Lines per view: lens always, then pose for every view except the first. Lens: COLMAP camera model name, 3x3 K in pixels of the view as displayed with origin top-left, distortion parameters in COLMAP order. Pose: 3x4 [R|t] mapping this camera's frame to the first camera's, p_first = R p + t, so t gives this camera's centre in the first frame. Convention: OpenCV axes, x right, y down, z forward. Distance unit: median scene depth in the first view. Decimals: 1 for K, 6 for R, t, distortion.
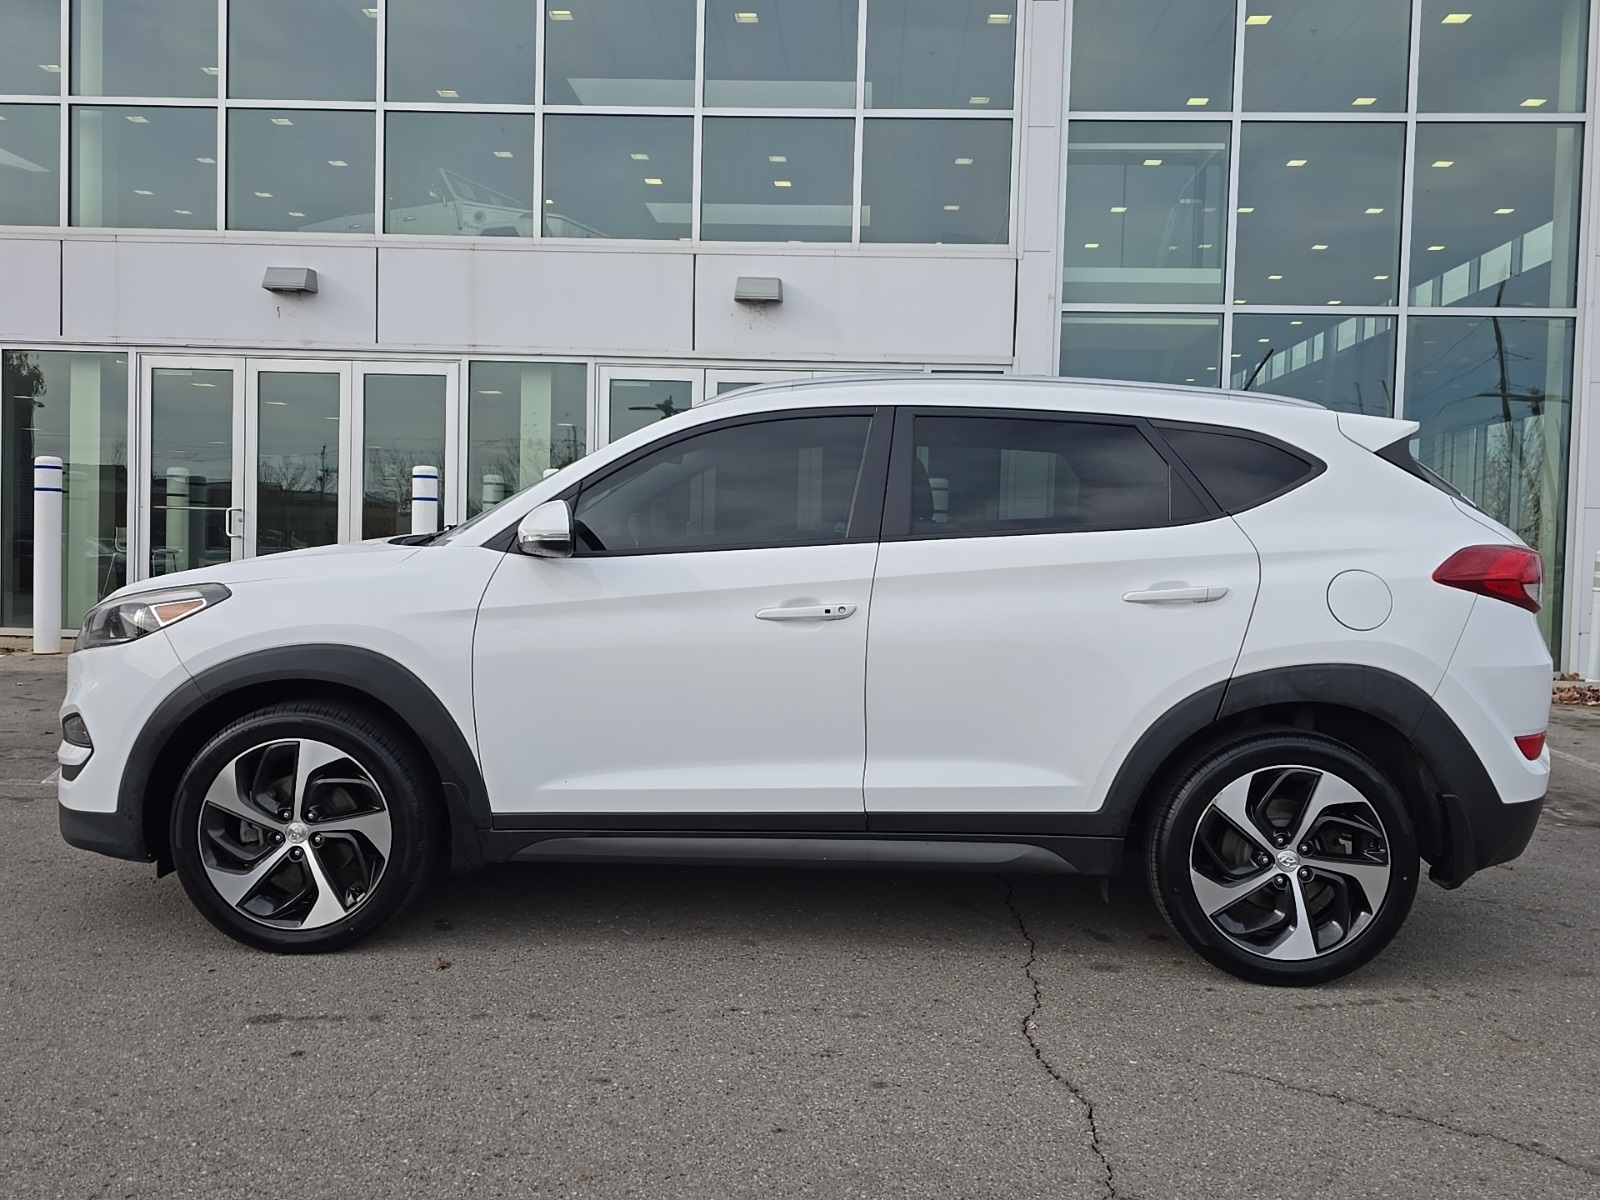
lens RADIAL K [[1397.1, 0, 800.0], [0, 1397.1, 600.0], [0, 0, 1]] dist [0.068783, -0.076316]
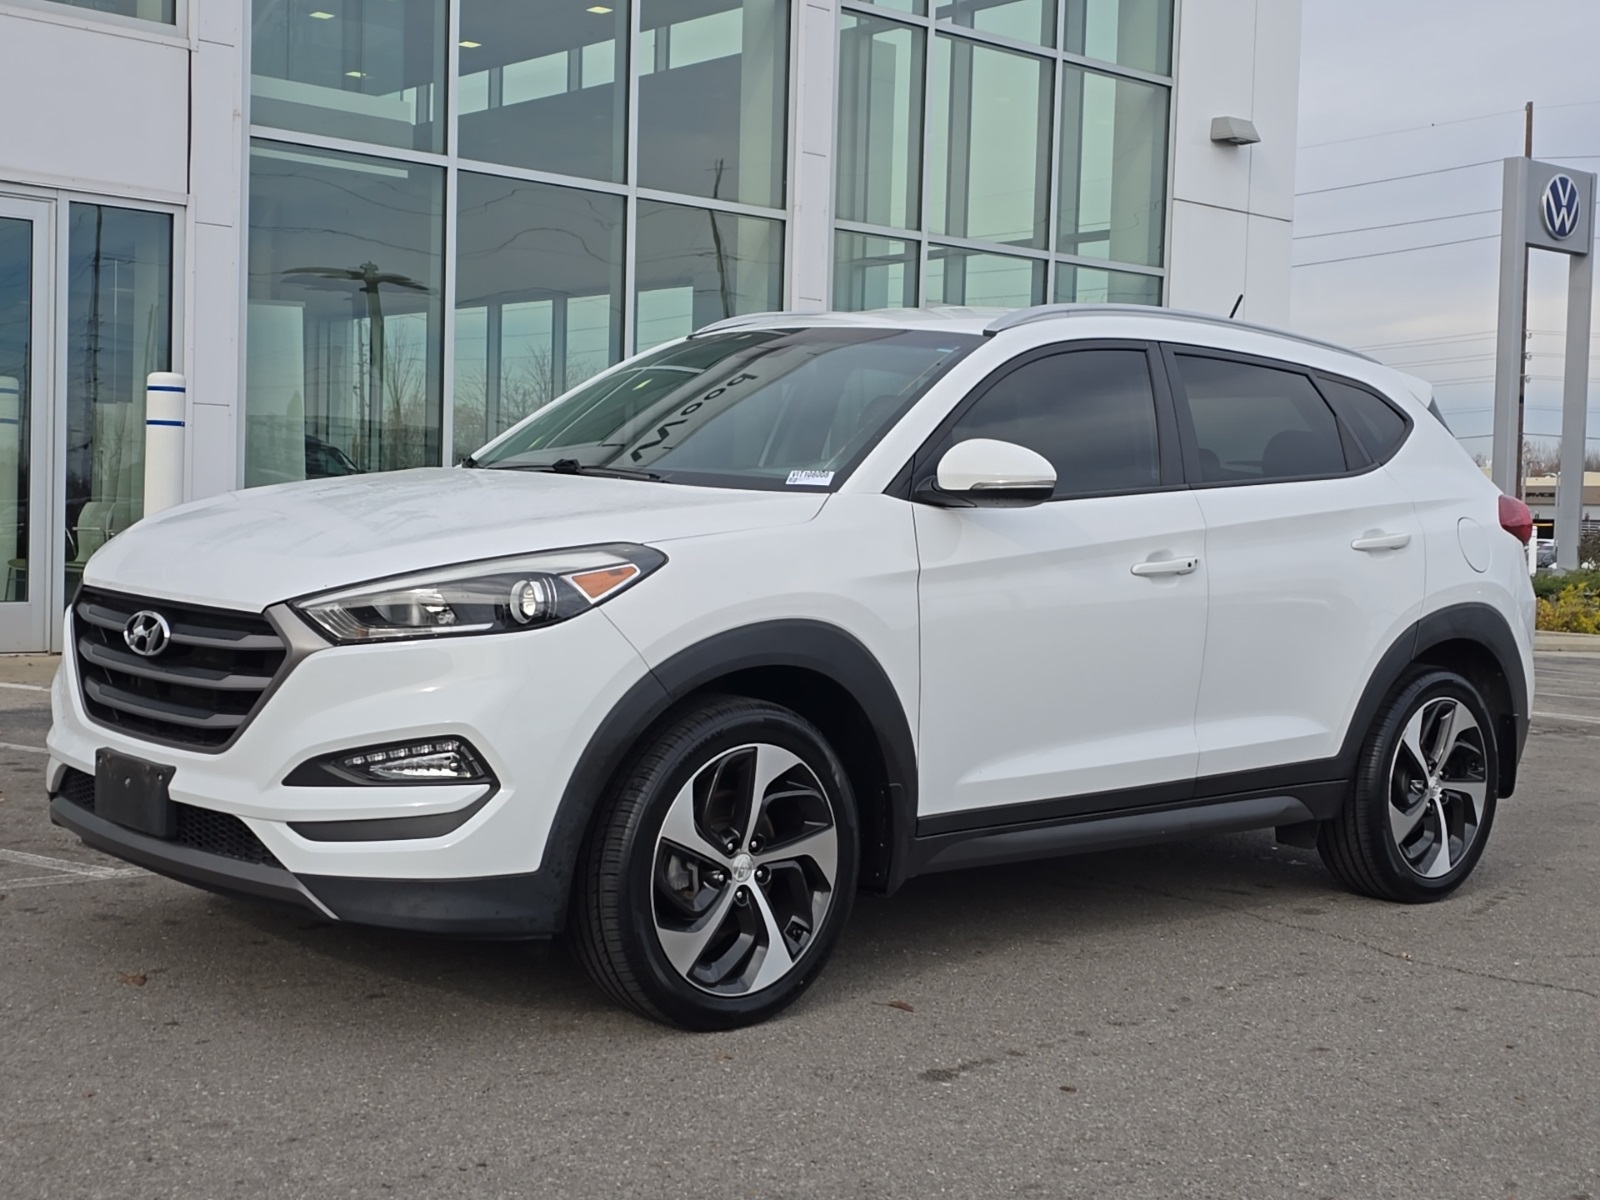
lens RADIAL K [[2143.3, 0, 788.3], [0, 2143.3, 596.0], [0, 0, 1]] dist [0.178779, -0.530881]
pose [[0.715317, -0.028788, 0.698207, -1.148143], [0.014361, 0.999546, 0.026500, -0.012722], [-0.698652, -0.008929, 0.715406, 0.150249]]
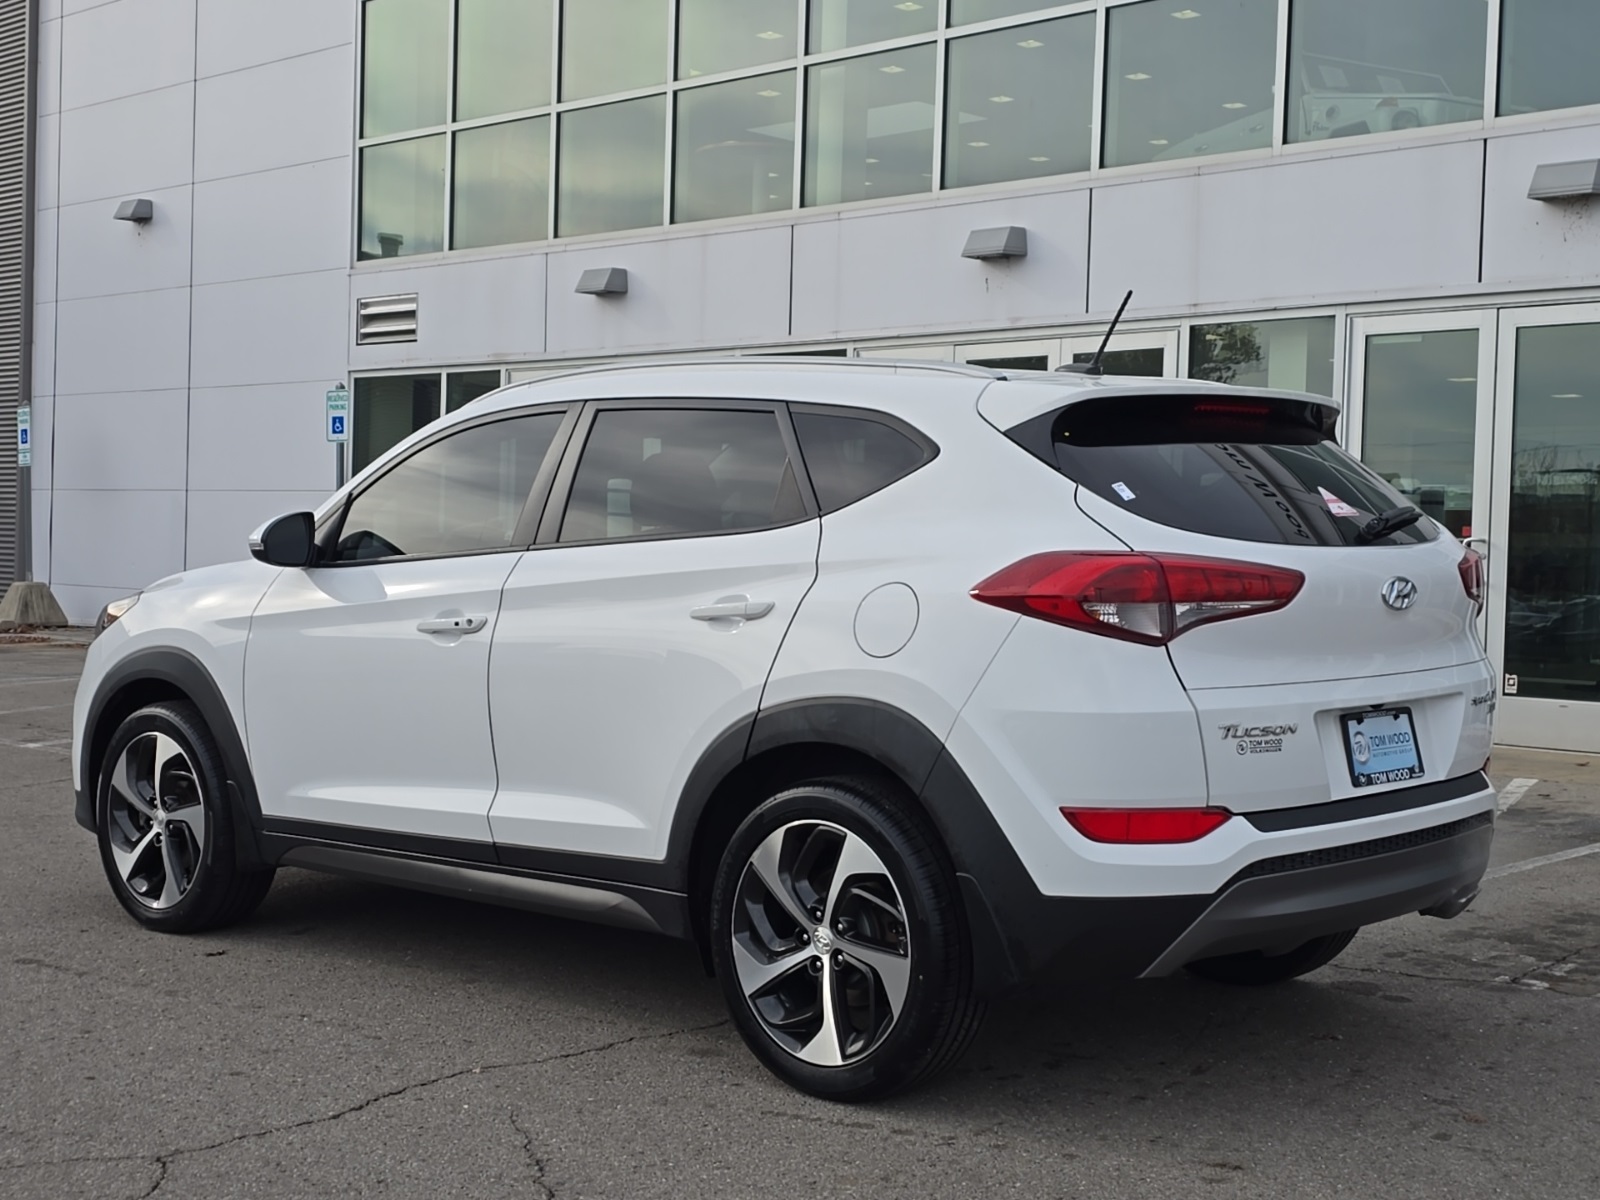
lens RADIAL K [[2155.5, 0, 789.5], [0, 2155.5, 596.1], [0, 0, 1]] dist [0.167147, -0.446608]
pose [[0.750960, 0.007289, -0.660308, 1.128463], [-0.031428, 0.999200, -0.024713, 0.017972], [0.659599, 0.039311, 0.750589, 0.043665]]
